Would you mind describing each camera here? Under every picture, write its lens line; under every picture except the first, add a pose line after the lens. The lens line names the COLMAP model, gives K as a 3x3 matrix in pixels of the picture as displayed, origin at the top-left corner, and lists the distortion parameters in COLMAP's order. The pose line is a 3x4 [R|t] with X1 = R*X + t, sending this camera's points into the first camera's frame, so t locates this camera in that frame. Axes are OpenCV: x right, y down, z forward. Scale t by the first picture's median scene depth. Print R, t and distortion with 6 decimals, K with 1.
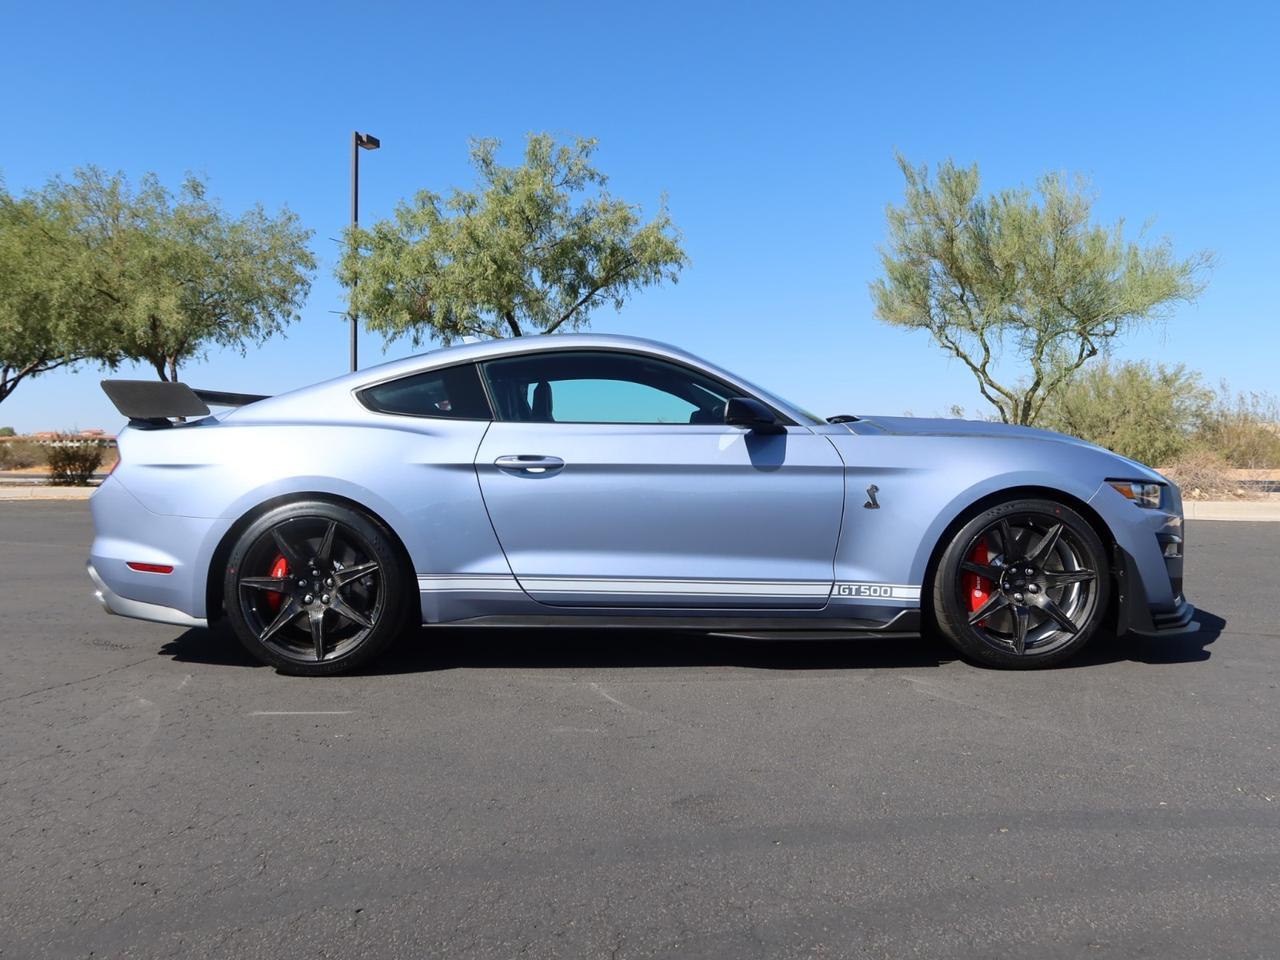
lens RADIAL K [[989.6, 0, 636.9], [0, 989.6, 470.4], [0, 0, 1]] dist [-0.031162, 0.003457]
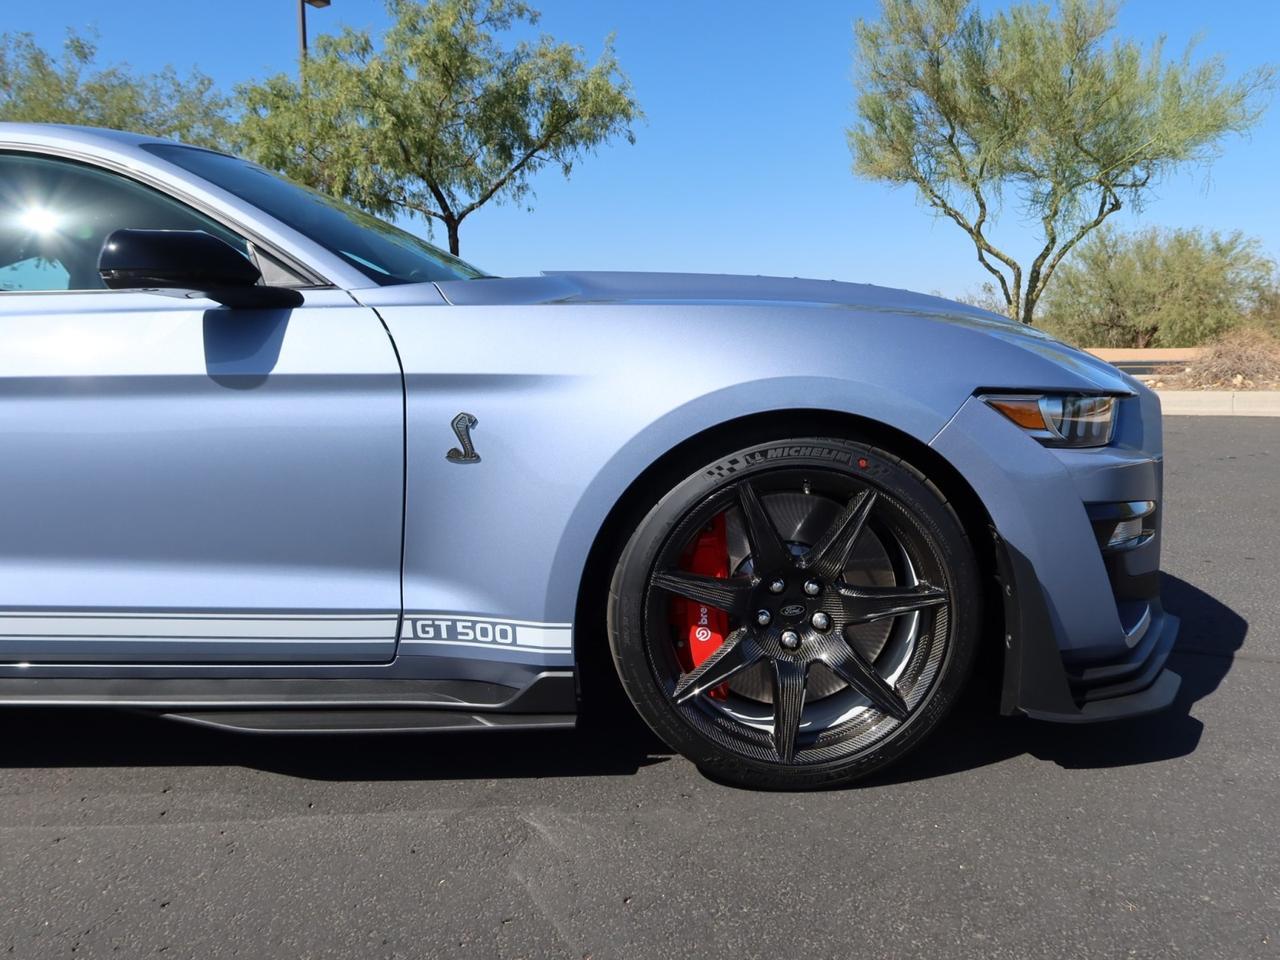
lens RADIAL K [[990.3, 0, 637.9], [0, 990.3, 476.7], [0, 0, 1]] dist [-0.035288, 0.014723]
pose [[0.999040, -0.015246, -0.041075, 0.335435], [0.020006, 0.992800, 0.118099, -0.008456], [0.038978, -0.118808, 0.992152, 0.530485]]
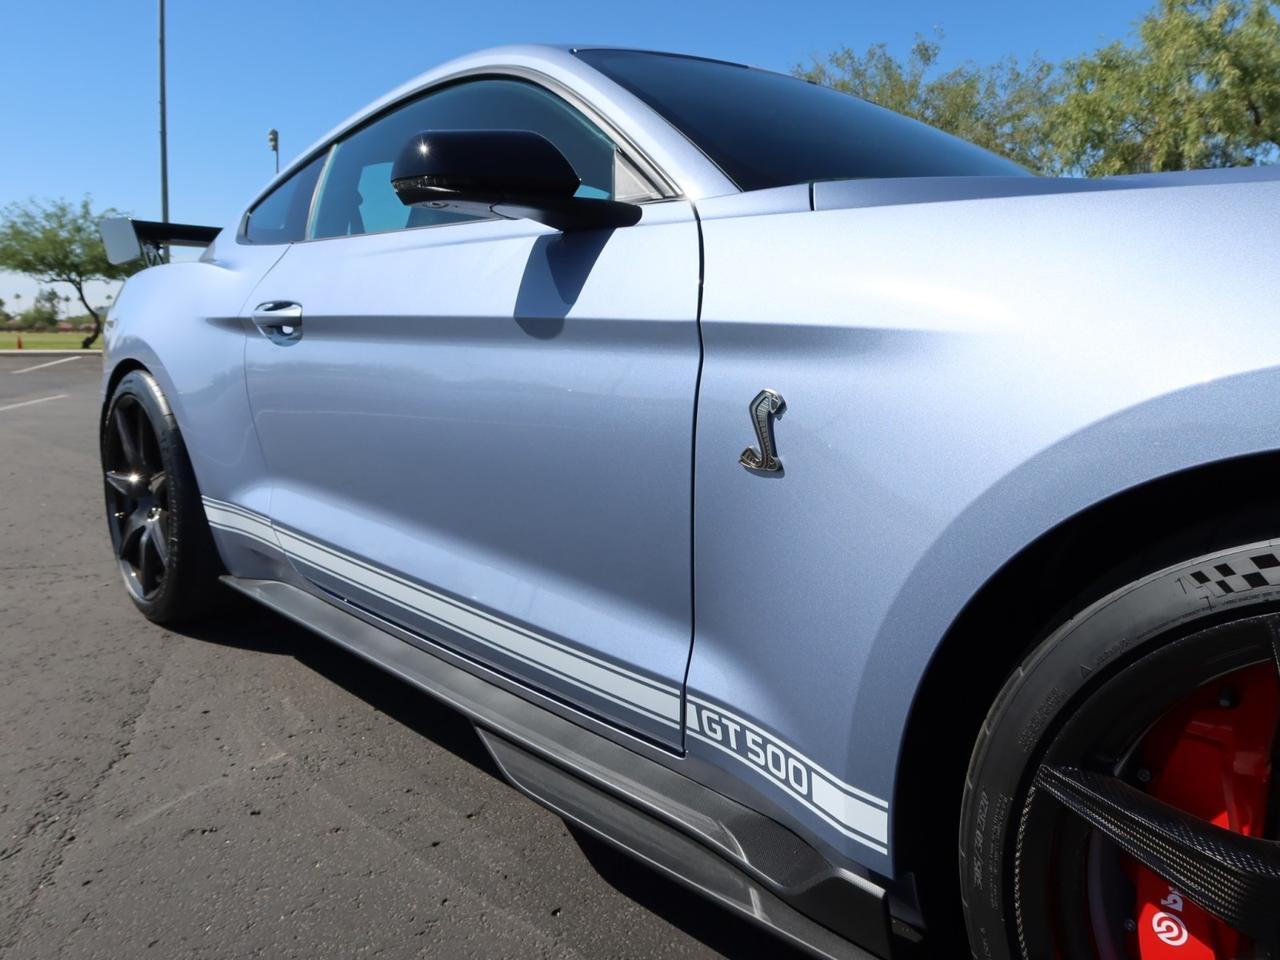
lens RADIAL K [[984.7, 0, 635.0], [0, 984.7, 480.7], [0, 0, 1]] dist [-0.014681, -0.009654]
pose [[0.663146, 0.118545, -0.739043, 0.413723], [-0.033921, 0.991124, 0.128543, 0.005896], [0.747721, -0.060174, 0.661281, 0.780767]]
